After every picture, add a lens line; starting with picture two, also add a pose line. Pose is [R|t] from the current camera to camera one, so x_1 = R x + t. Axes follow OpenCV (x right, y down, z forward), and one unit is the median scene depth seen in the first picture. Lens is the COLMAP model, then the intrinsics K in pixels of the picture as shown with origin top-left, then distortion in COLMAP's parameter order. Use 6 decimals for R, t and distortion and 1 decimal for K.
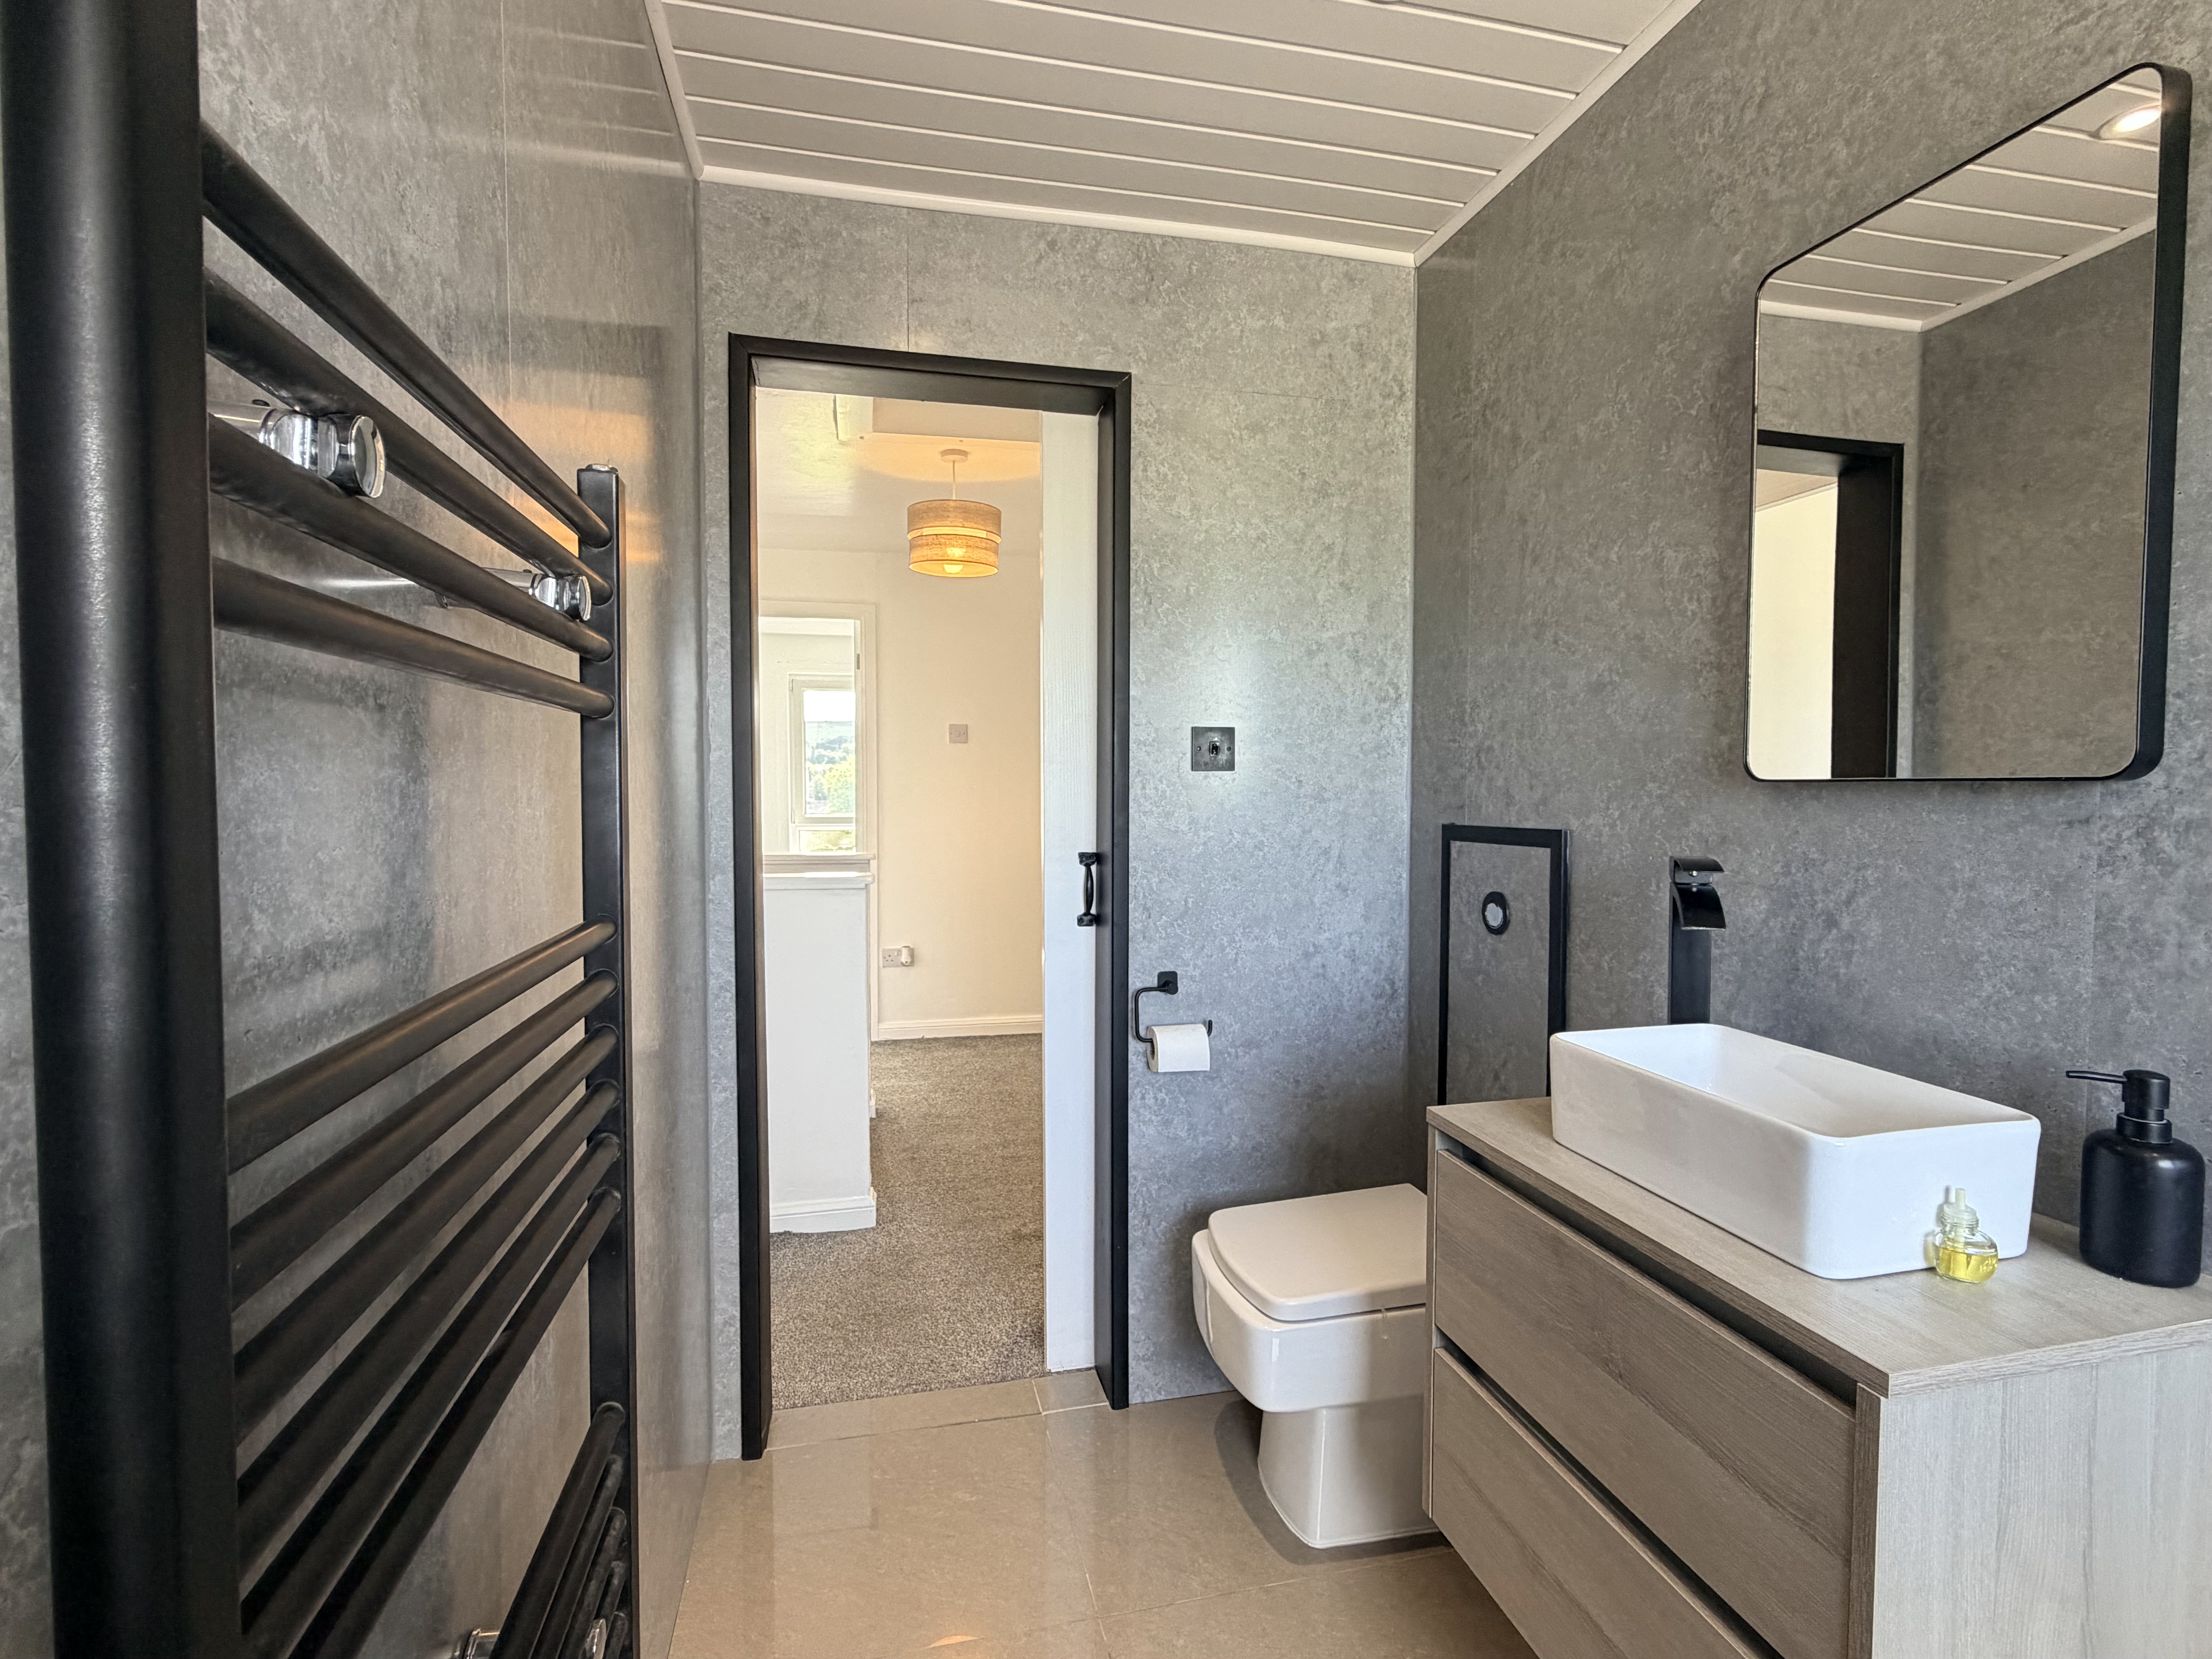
lens RADIAL K [[1051.2, 0, 1106.2], [0, 1051.2, 830.0], [0, 0, 1]] dist [0.001508, -0.000179]
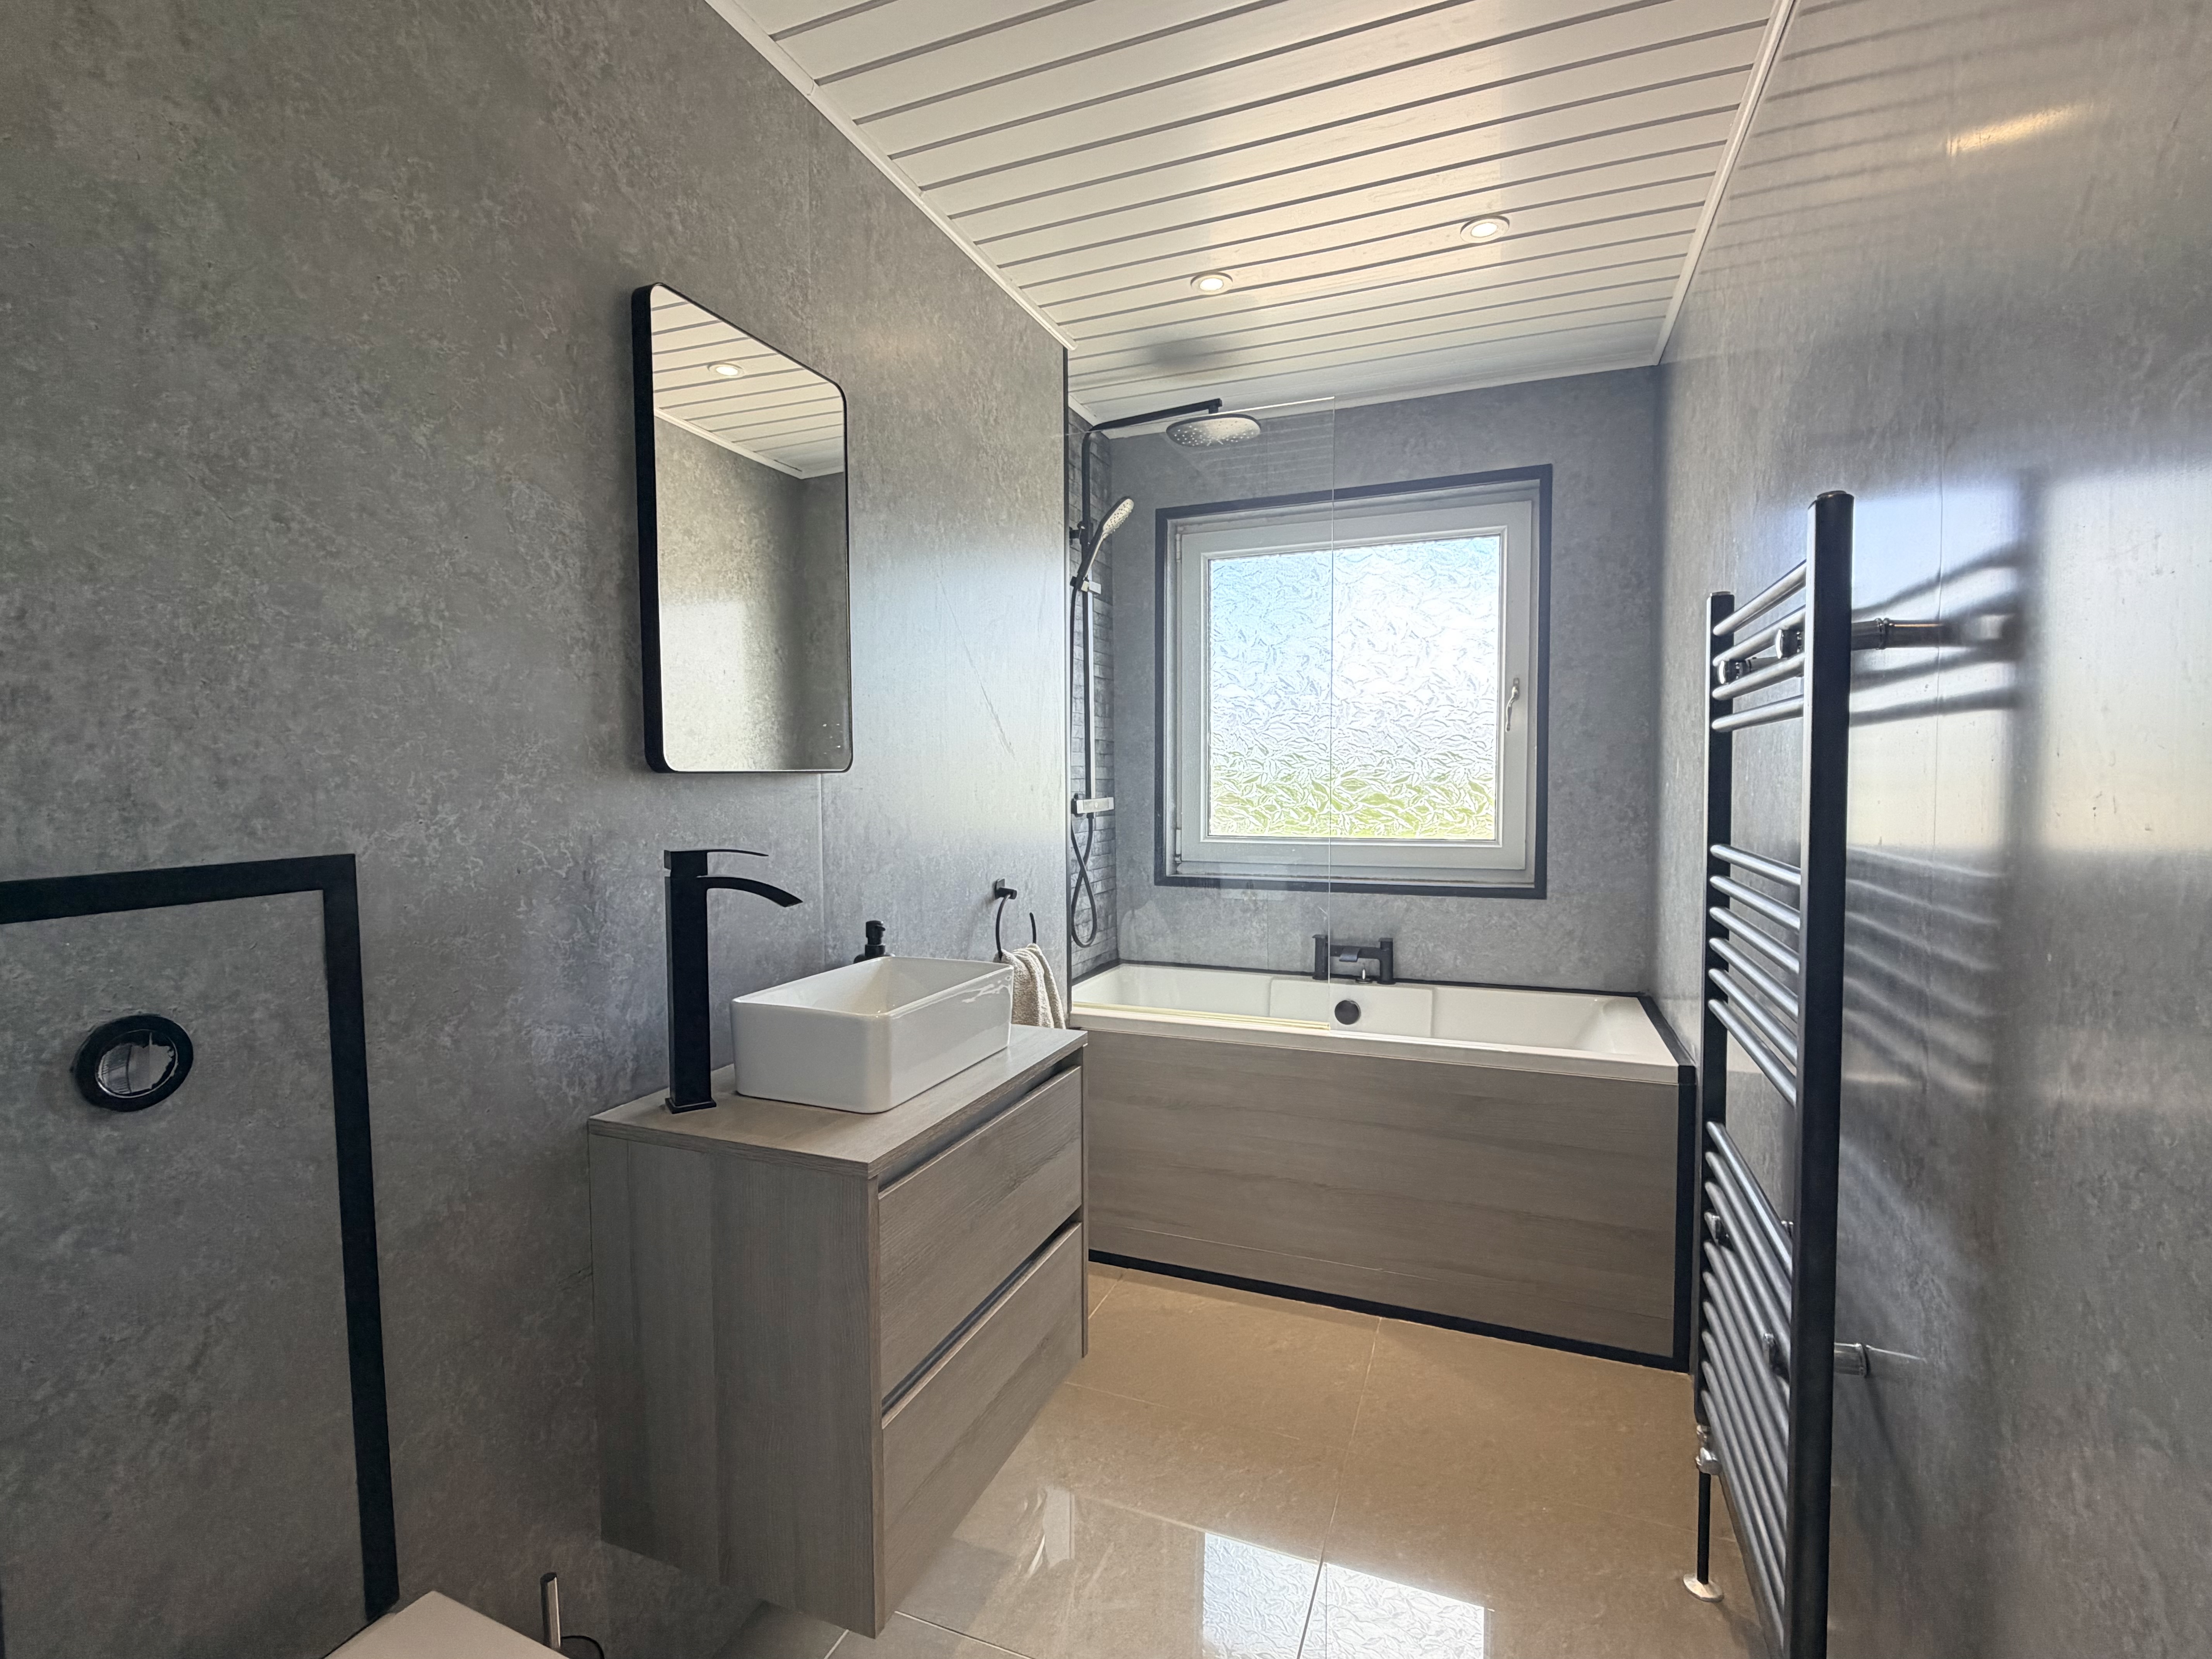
lens RADIAL K [[1051.2, 0, 1104.9], [0, 1051.2, 829.0], [0, 0, 1]] dist [0.001508, -0.000179]
pose [[-0.825758, -0.024369, 0.563499, -0.287052], [0.030845, 0.995620, 0.088258, -0.061593], [-0.563181, 0.090261, -0.821389, 1.436476]]
